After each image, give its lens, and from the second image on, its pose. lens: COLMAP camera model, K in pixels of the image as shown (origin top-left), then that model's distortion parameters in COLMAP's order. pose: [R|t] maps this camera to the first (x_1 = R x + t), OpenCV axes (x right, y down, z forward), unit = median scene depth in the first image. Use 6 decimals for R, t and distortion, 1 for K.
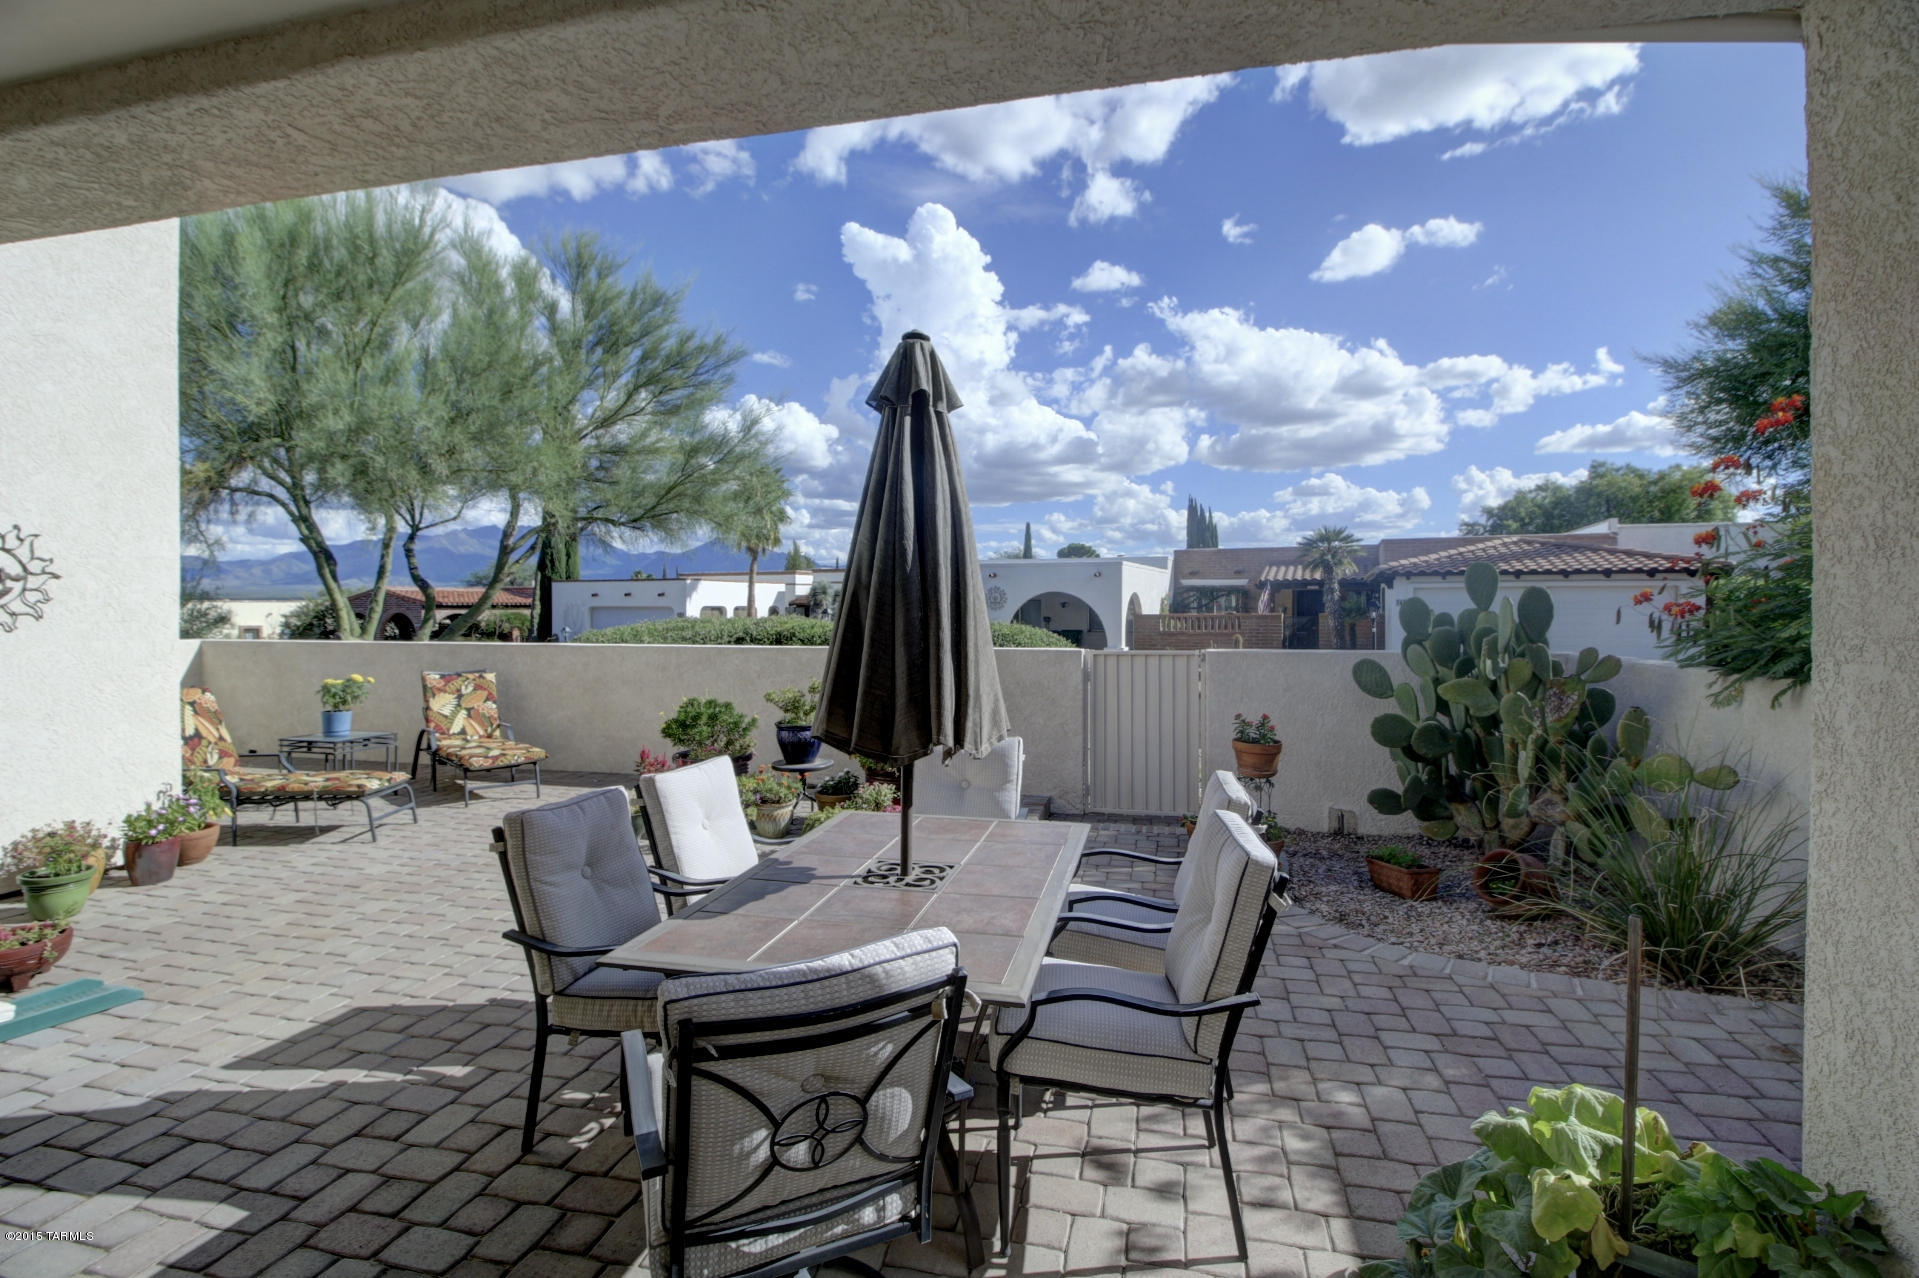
lens RADIAL K [[882.7, 0, 969.5], [0, 882.7, 611.3], [0, 0, 1]] dist [-0.002222, -0.014421]
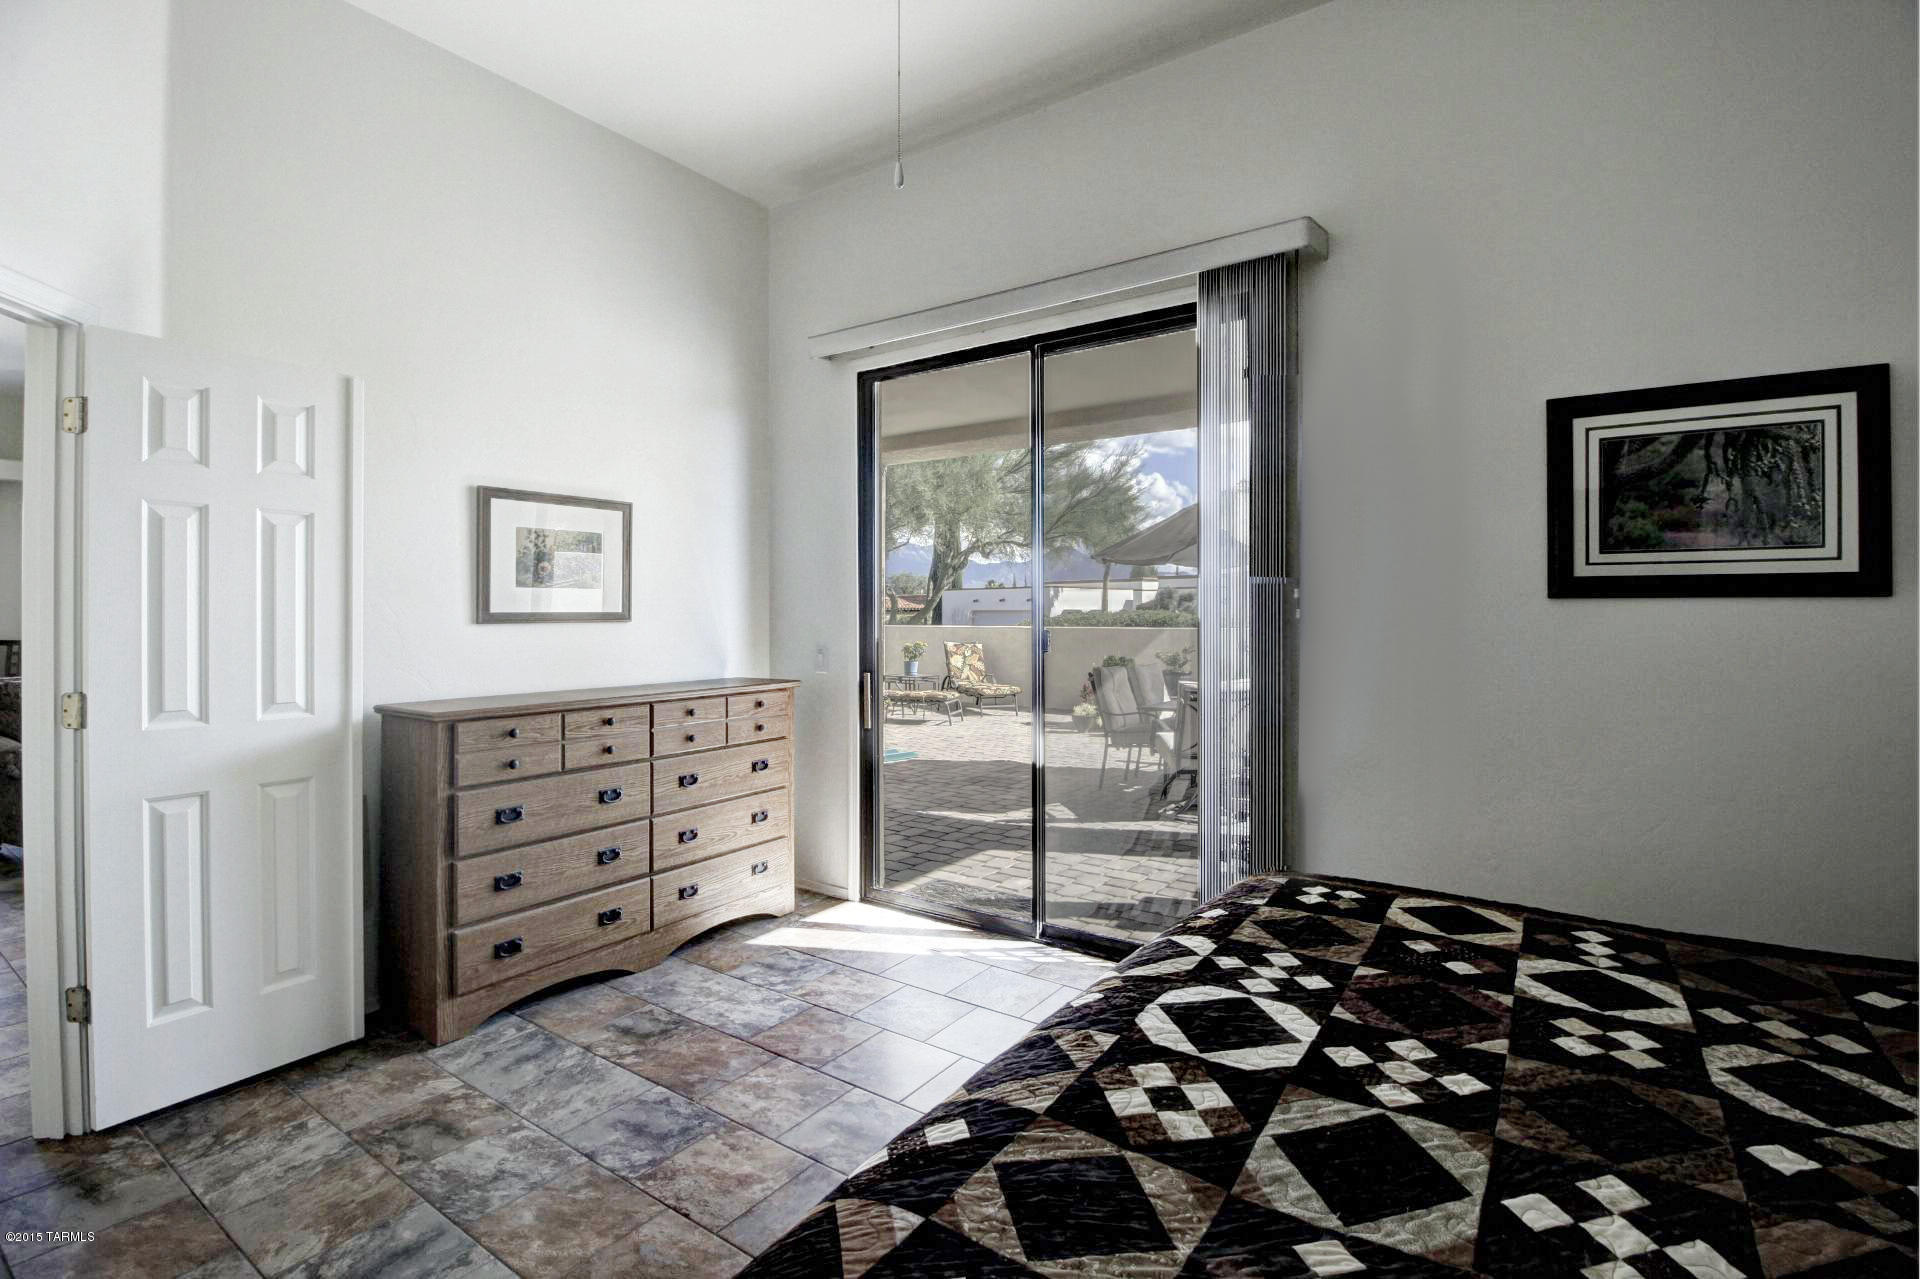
lens RADIAL K [[883.2, 0, 970.0], [0, 883.2, 611.7], [0, 0, 1]] dist [-0.002222, -0.014421]
pose [[0.930247, -0.000571, -0.366933, 0.042318], [-0.002173, 0.999973, -0.007067, 0.022724], [0.366927, 0.007372, 0.930220, -0.548440]]
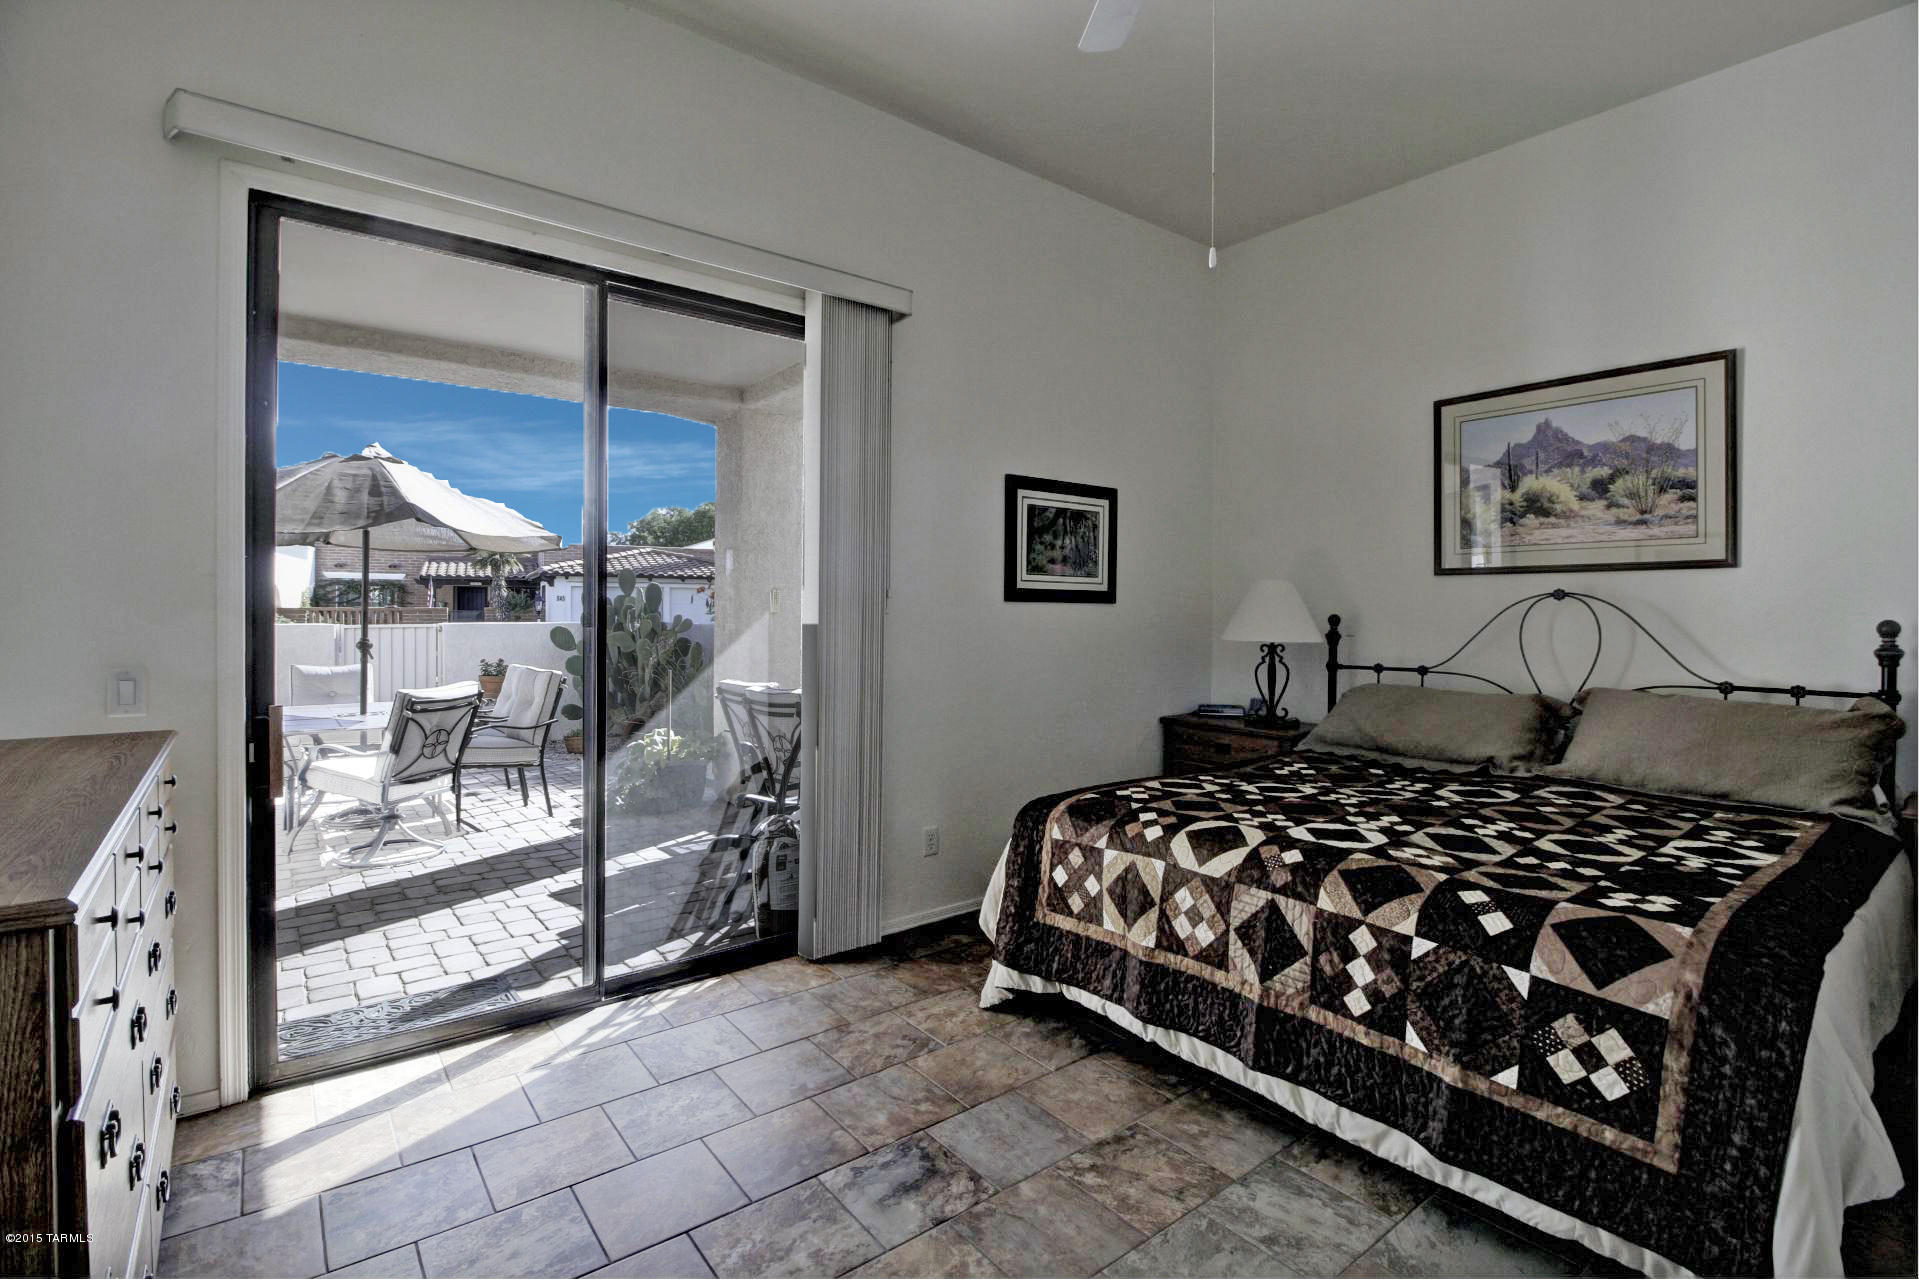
lens RADIAL K [[882.7, 0, 969.5], [0, 882.7, 612.3], [0, 0, 1]] dist [-0.002222, -0.014421]
pose [[0.621122, 0.003806, 0.783704, -0.278143], [-0.004600, 0.999989, -0.001210, 0.022023], [-0.783700, -0.002854, 0.621133, -0.469343]]
